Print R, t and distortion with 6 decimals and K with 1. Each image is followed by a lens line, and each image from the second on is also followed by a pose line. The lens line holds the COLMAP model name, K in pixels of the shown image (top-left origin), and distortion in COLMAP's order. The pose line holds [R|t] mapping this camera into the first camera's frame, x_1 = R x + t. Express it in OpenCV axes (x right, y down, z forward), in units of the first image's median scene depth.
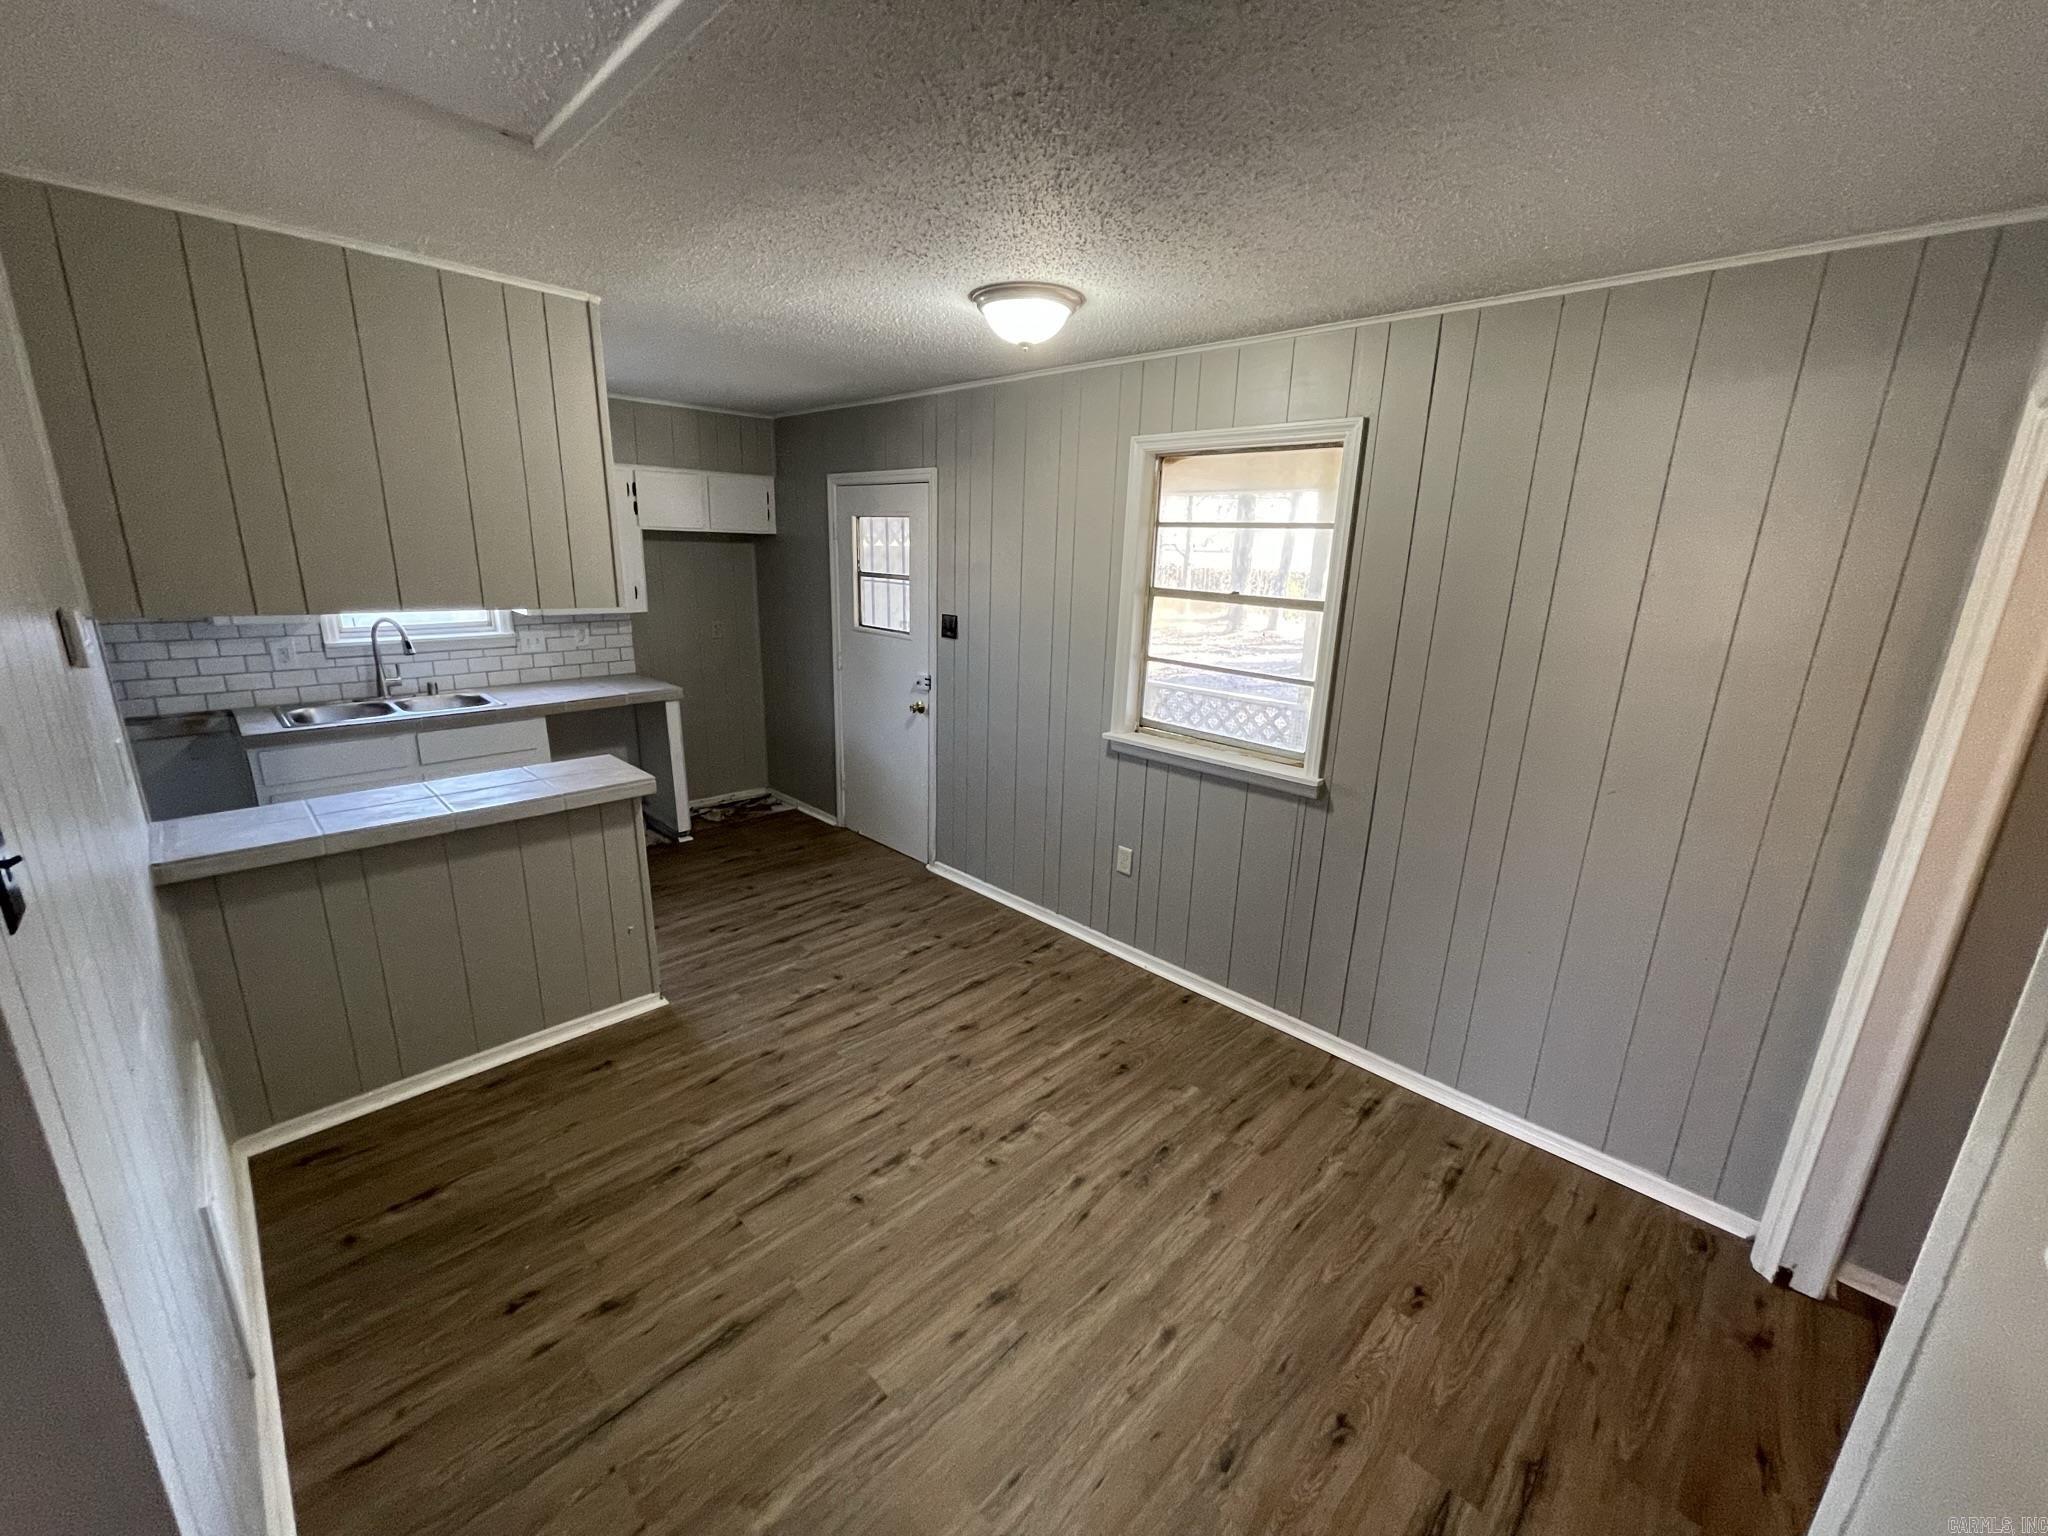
lens RADIAL K [[824.6, 0, 1014.9], [0, 824.6, 771.6], [0, 0, 1]] dist [0.000250, 0.000764]
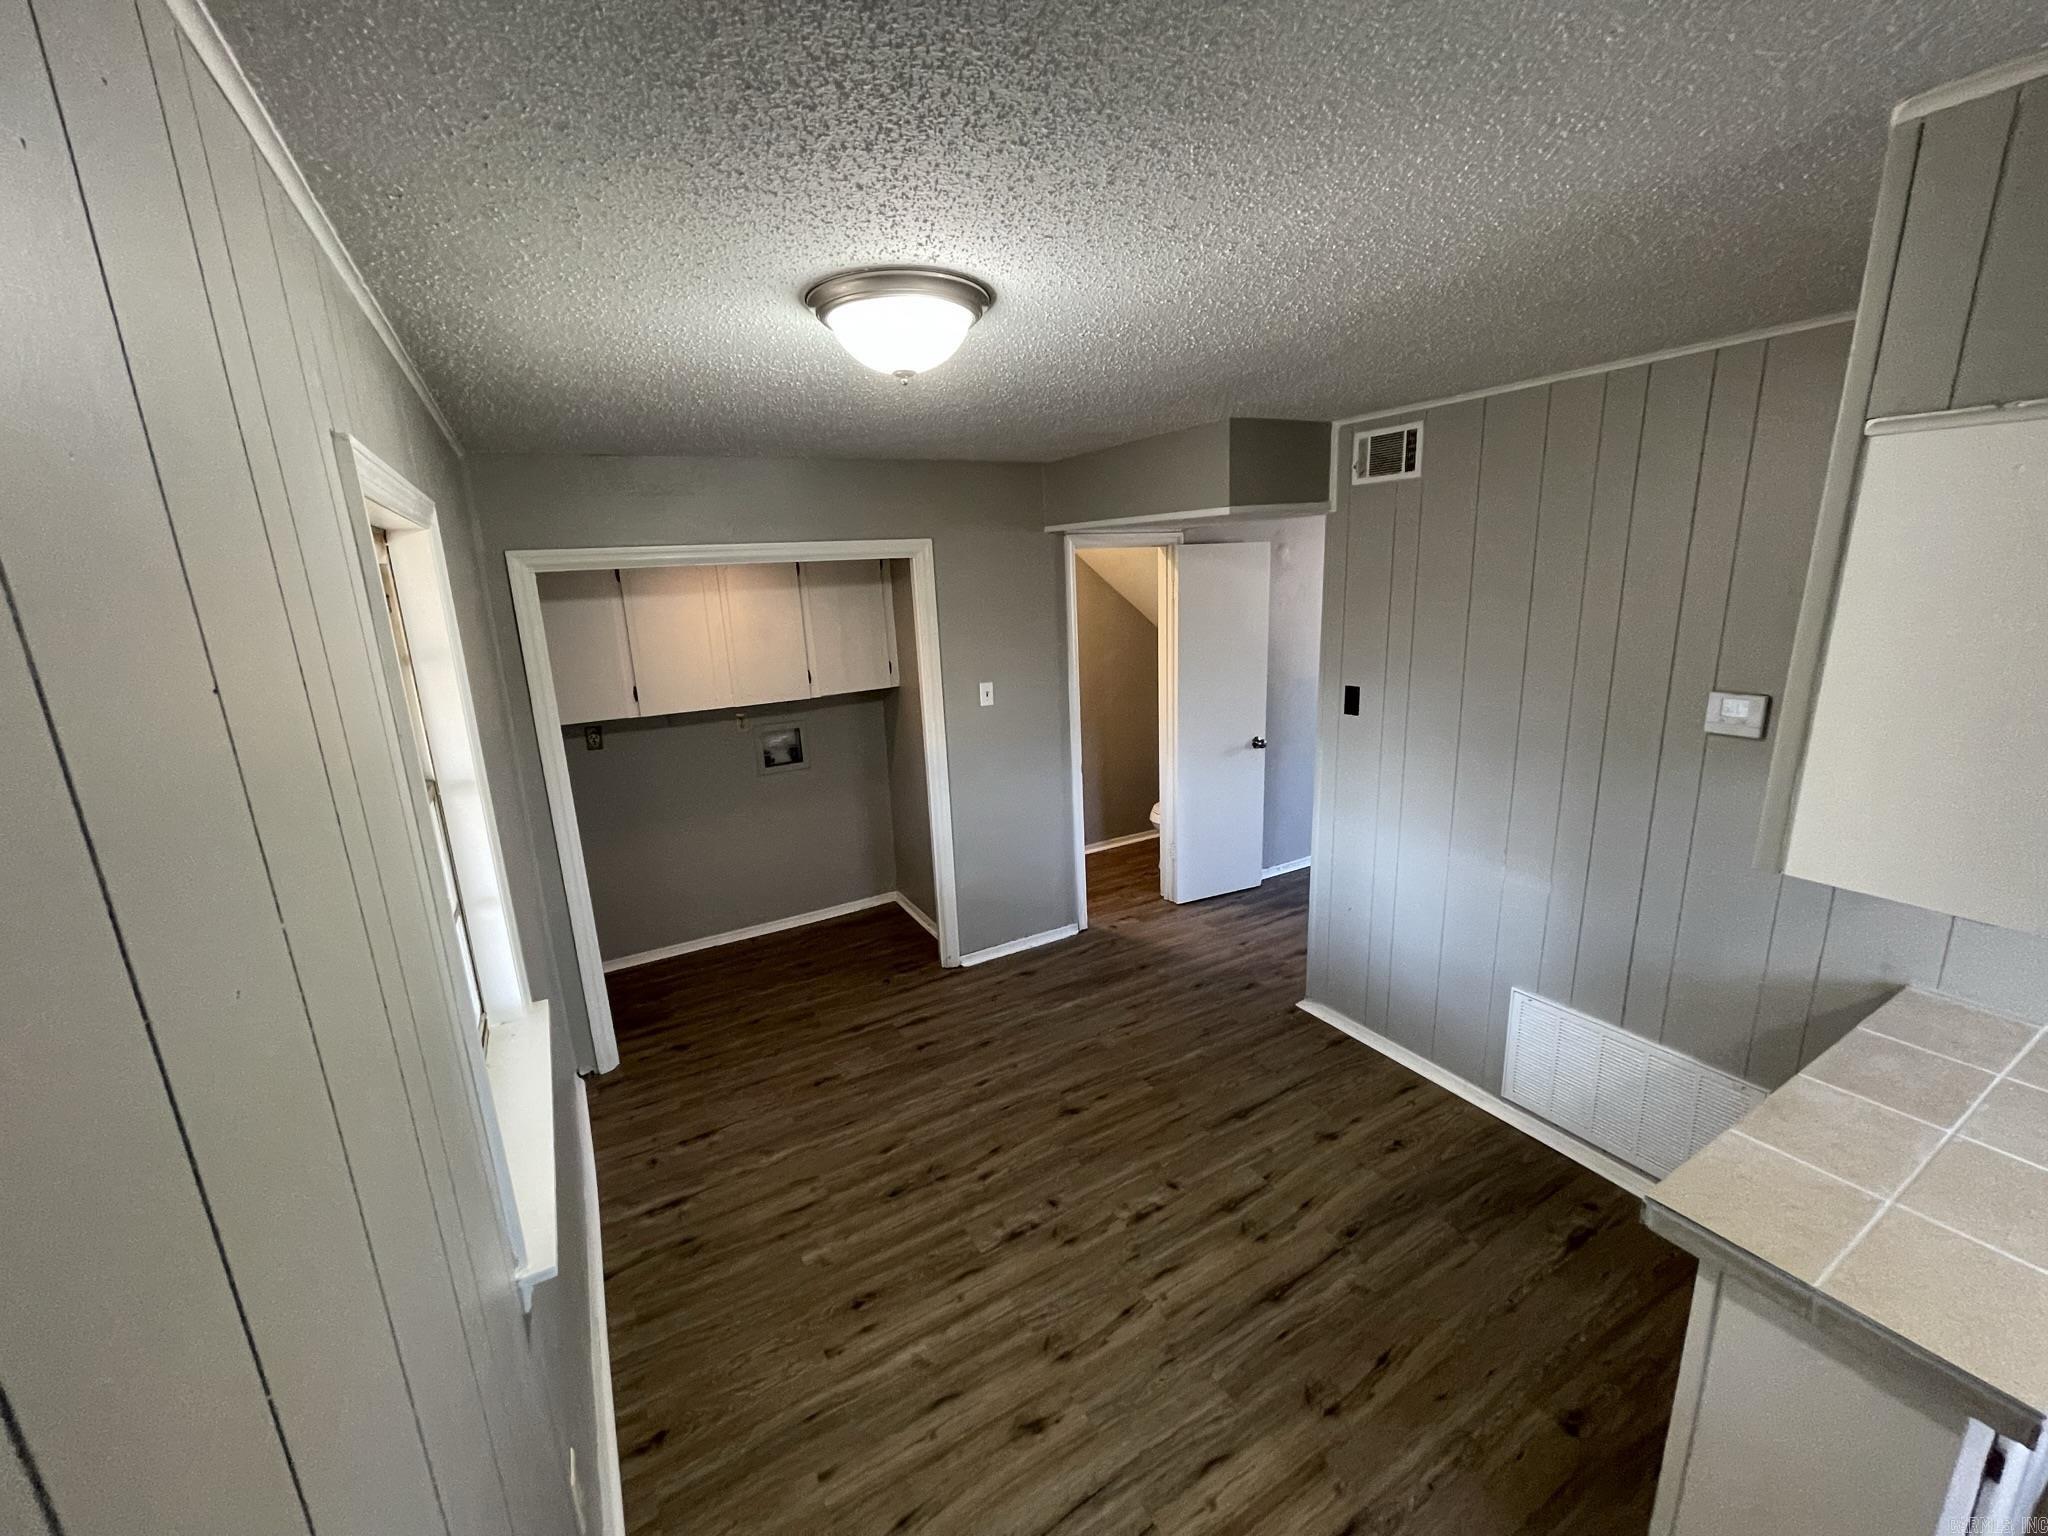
lens RADIAL K [[824.6, 0, 1027.0], [0, 824.6, 761.4], [0, 0, 1]] dist [0.000250, 0.000764]
pose [[-0.966579, -0.048754, 0.251689, -0.230708], [0.079615, 0.876126, 0.475463, -0.536155], [-0.243692, 0.479611, -0.842964, 1.574985]]
